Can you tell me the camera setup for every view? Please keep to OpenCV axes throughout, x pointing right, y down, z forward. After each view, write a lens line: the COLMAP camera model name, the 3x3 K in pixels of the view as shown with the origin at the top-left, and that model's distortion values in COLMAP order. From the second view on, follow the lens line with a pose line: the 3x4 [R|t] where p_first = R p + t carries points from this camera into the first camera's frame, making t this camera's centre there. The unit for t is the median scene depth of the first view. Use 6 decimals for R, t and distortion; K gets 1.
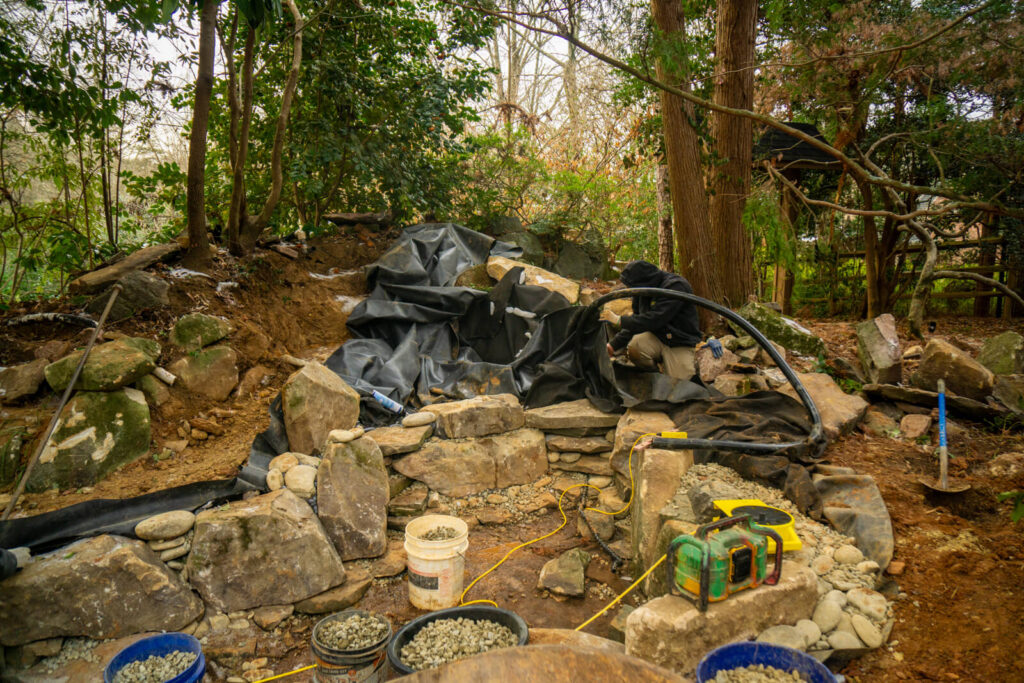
lens RADIAL K [[714.1, 0, 509.4], [0, 714.1, 335.4], [0, 0, 1]] dist [-0.059341, 0.011425]
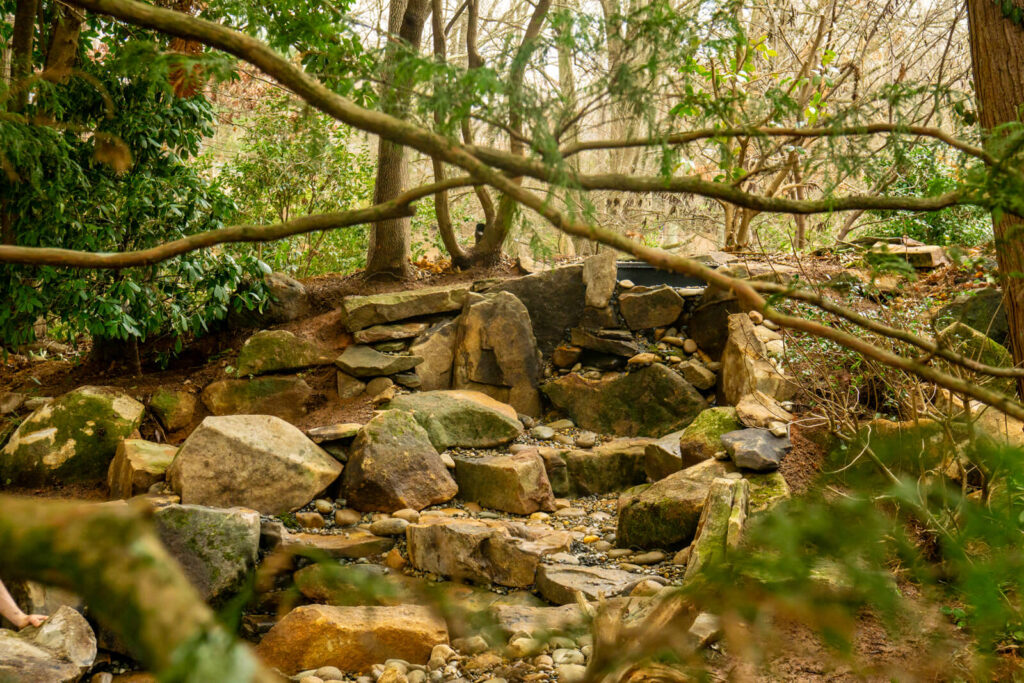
lens RADIAL K [[1403.9, 0, 515.0], [0, 1403.9, 343.8], [0, 0, 1]] dist [0.069308, 0.000000]
pose [[0.547239, 0.099988, -0.830983, 1.012315], [-0.174781, 0.984602, 0.003372, -0.069670], [0.818524, 0.143395, 0.556288, 0.381912]]
